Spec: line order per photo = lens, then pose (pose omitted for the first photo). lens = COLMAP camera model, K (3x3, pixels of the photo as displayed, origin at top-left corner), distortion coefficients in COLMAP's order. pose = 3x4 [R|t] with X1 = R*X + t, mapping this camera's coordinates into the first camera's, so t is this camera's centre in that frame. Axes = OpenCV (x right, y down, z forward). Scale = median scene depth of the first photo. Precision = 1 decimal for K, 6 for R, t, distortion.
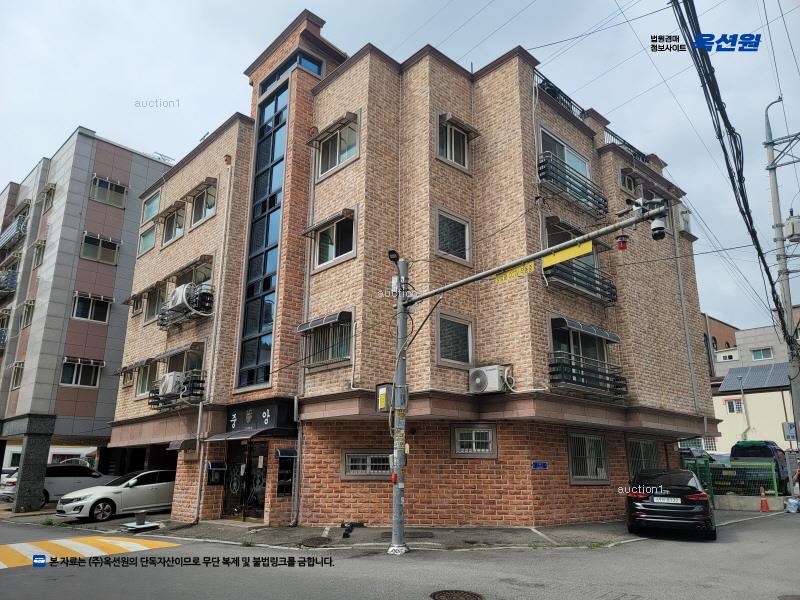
lens RADIAL K [[583.2, 0, 401.2], [0, 583.2, 308.0], [0, 0, 1]] dist [0.113819, -0.112588]
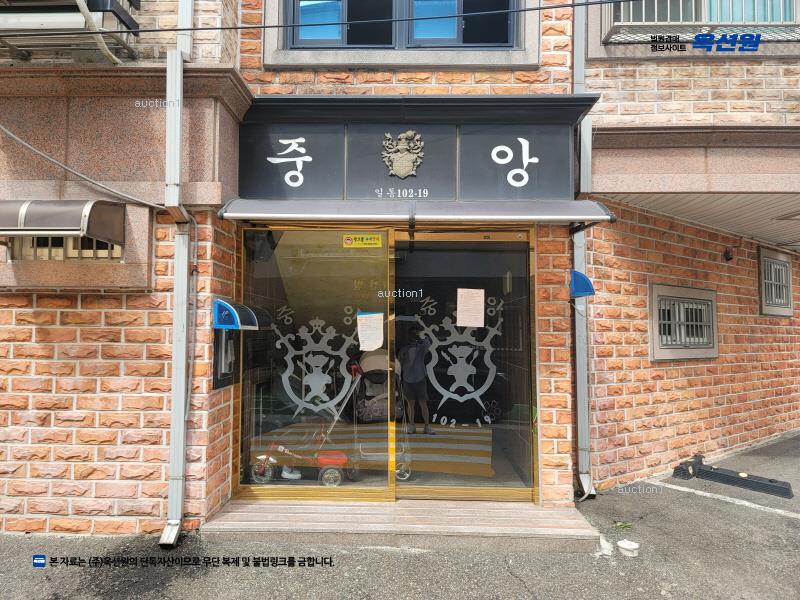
lens RADIAL K [[557.2, 0, 376.3], [0, 557.2, 297.2], [0, 0, 1]] dist [0.061218, -0.063335]
pose [[0.713294, 0.033789, 0.700050, -0.479328], [-0.197972, 0.967875, 0.155002, 0.224019], [-0.672323, -0.249153, 0.697068, 0.850256]]
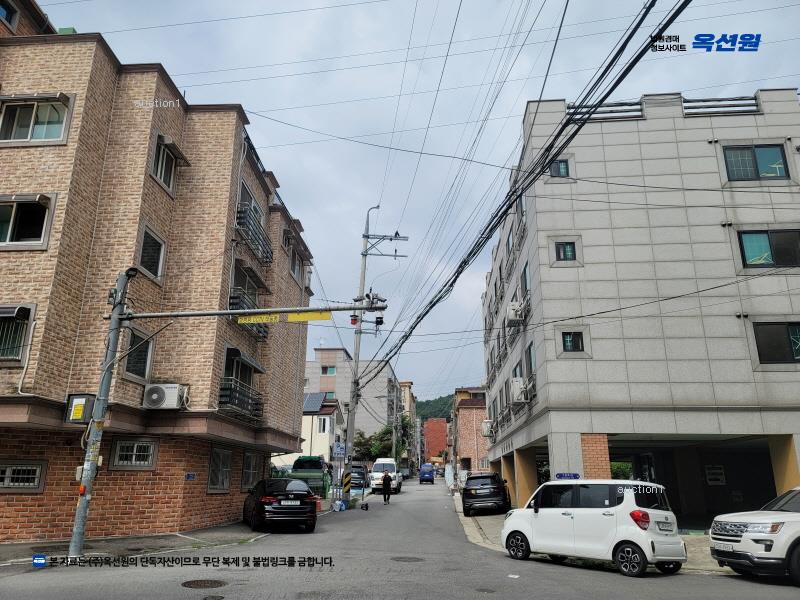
lens RADIAL K [[583.2, 0, 401.2], [0, 583.2, 308.0], [0, 0, 1]] dist [0.113819, -0.112588]
pose [[0.723188, 0.198531, 0.661501, -0.274514], [-0.186815, 0.978321, -0.089379, -0.018219], [-0.664905, -0.058941, 0.744599, -0.076667]]
